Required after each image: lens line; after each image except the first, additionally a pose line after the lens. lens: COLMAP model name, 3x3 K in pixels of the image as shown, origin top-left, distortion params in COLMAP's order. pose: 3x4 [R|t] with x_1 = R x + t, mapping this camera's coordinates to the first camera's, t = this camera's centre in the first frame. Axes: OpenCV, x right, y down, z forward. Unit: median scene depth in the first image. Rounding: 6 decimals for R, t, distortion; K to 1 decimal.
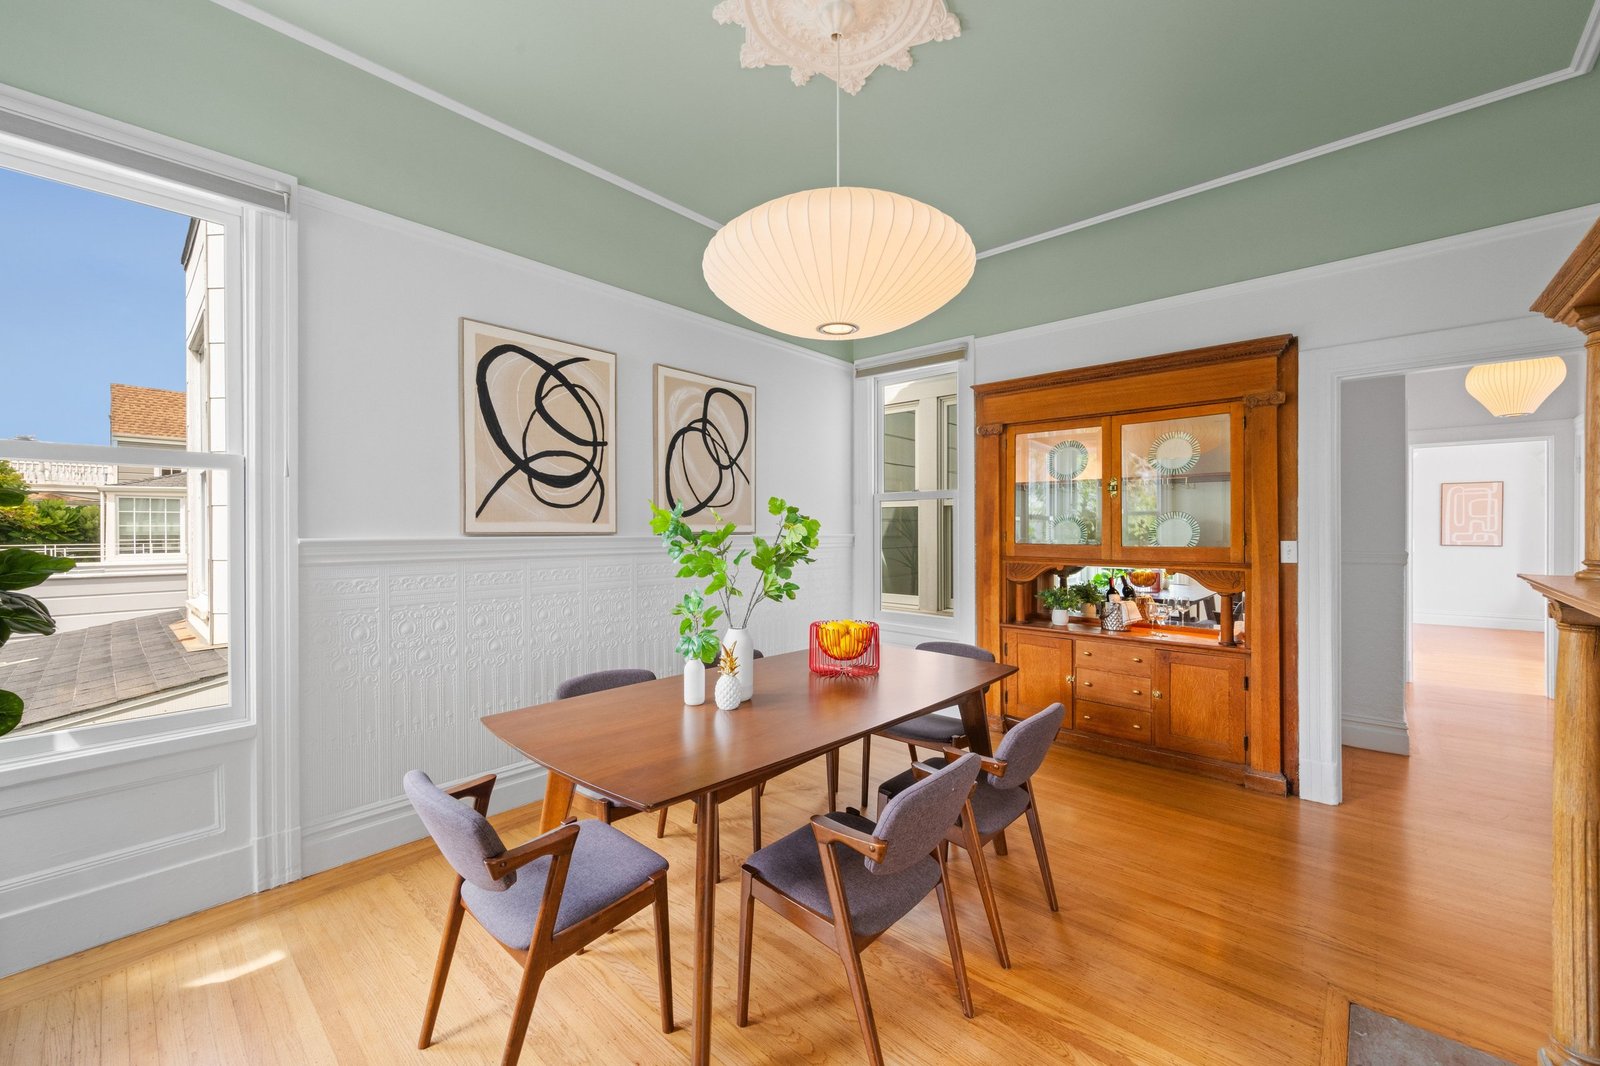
lens RADIAL K [[629.1, 0, 800.0], [0, 629.1, 533.0], [0, 0, 1]] dist [0.002139, 0.000168]
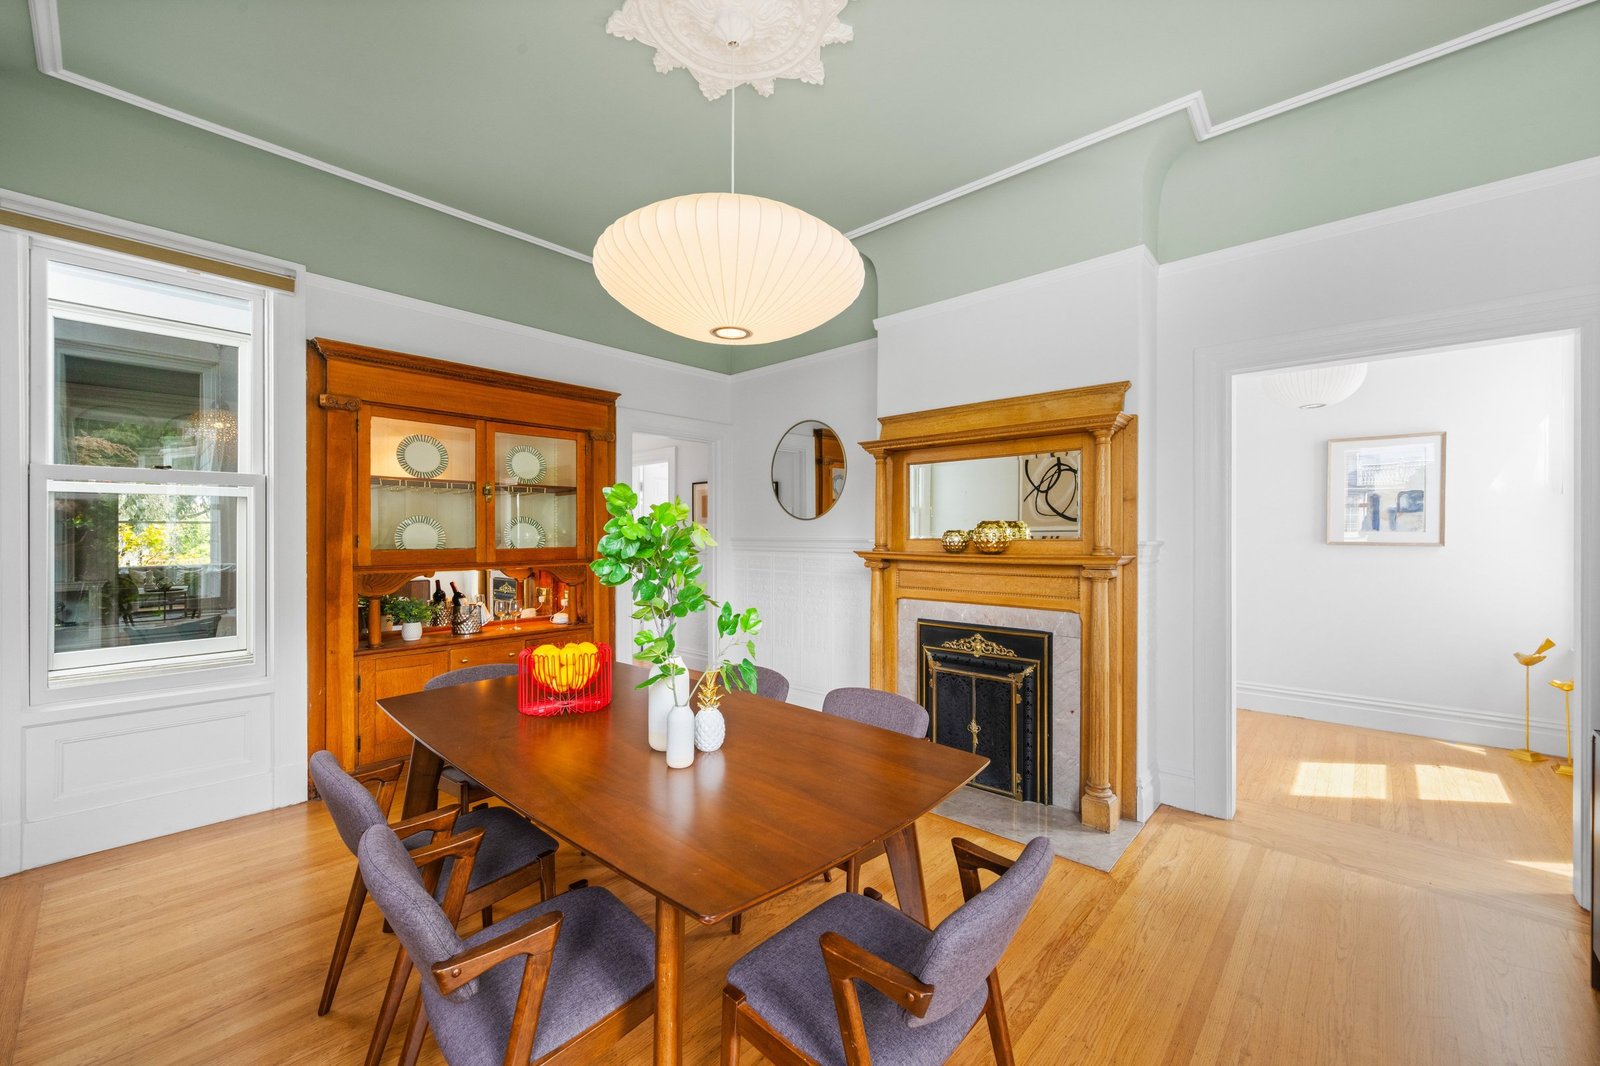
lens RADIAL K [[629.1, 0, 800.0], [0, 629.1, 533.0], [0, 0, 1]] dist [0.002139, 0.000168]
pose [[0.006325, 0.000120, 0.999980, -0.516973], [0.007203, 0.999974, -0.000166, -0.000875], [-0.999954, 0.007204, 0.006324, 0.483437]]
